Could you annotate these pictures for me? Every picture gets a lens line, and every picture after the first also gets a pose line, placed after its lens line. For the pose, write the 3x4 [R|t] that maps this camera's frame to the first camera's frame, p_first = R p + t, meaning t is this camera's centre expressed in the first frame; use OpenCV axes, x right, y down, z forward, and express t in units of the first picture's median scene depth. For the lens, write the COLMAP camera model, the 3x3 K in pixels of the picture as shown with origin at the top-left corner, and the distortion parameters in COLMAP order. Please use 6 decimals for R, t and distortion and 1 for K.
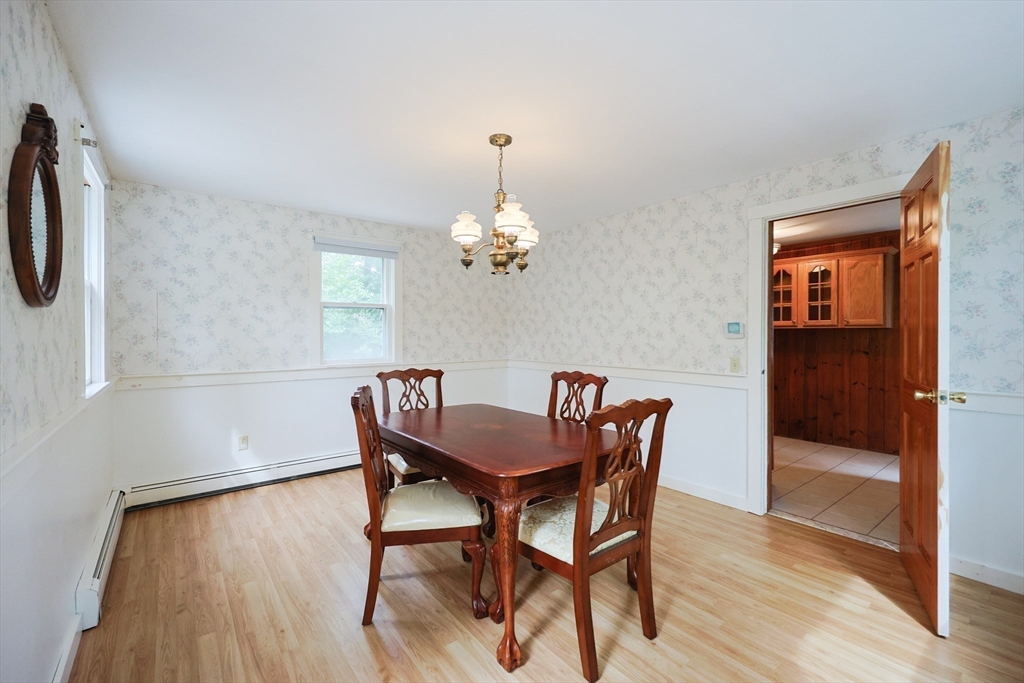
lens RADIAL K [[440.2, 0, 529.0], [0, 440.2, 337.3], [0, 0, 1]] dist [-0.000385, 0.000269]
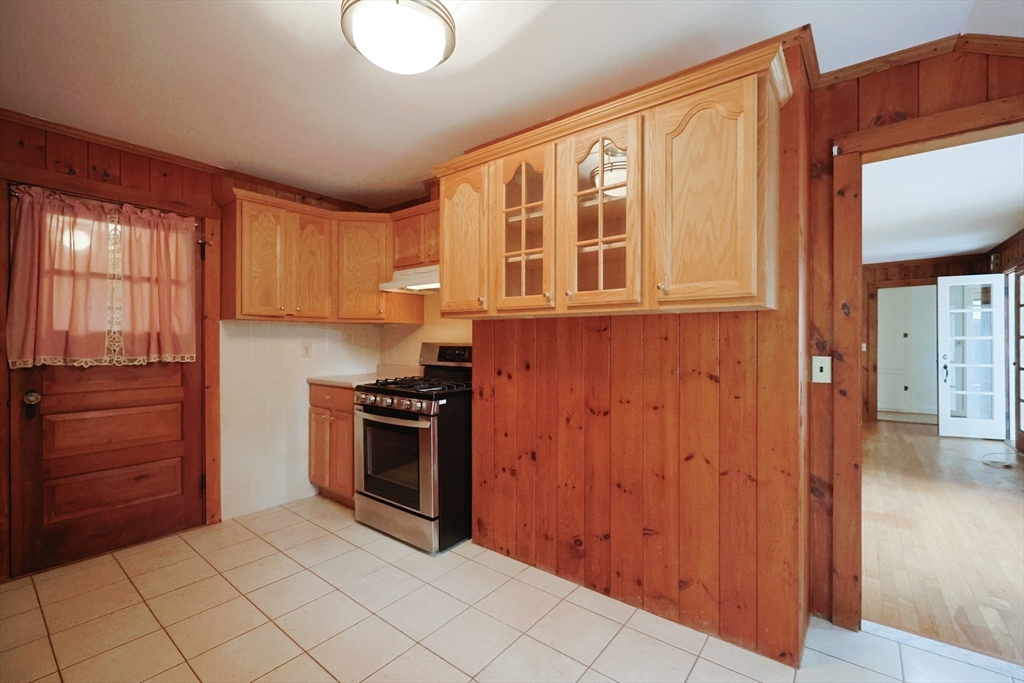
lens RADIAL K [[445.2, 0, 512.0], [0, 445.2, 341.5], [0, 0, 1]] dist [0.001018, -0.000008]
pose [[0.976490, -0.007541, 0.215429, 0.501986], [0.007658, 0.999971, 0.000291, 0.002270], [-0.215424, 0.001366, 0.976520, 0.647741]]
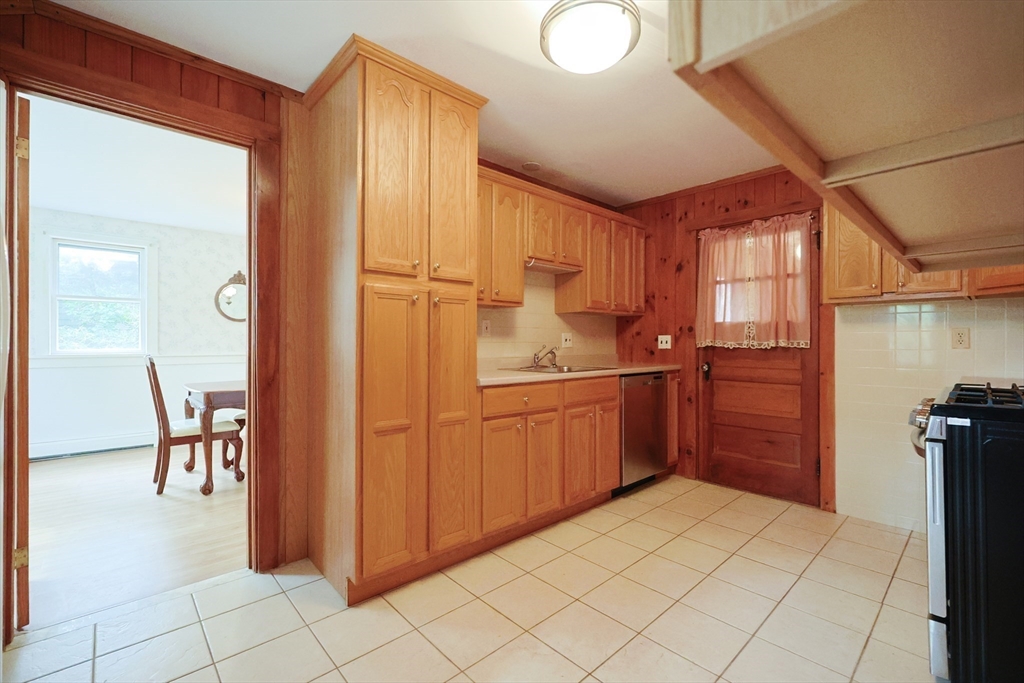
lens RADIAL K [[437.0, 0, 512.0], [0, 437.0, 341.5], [0, 0, 1]] dist [0.001504, 0.000212]
pose [[0.064041, -0.006073, -0.997929, 0.771406], [-0.003221, 0.999975, -0.006293, 0.020456], [0.997942, 0.003617, 0.064020, 0.840707]]
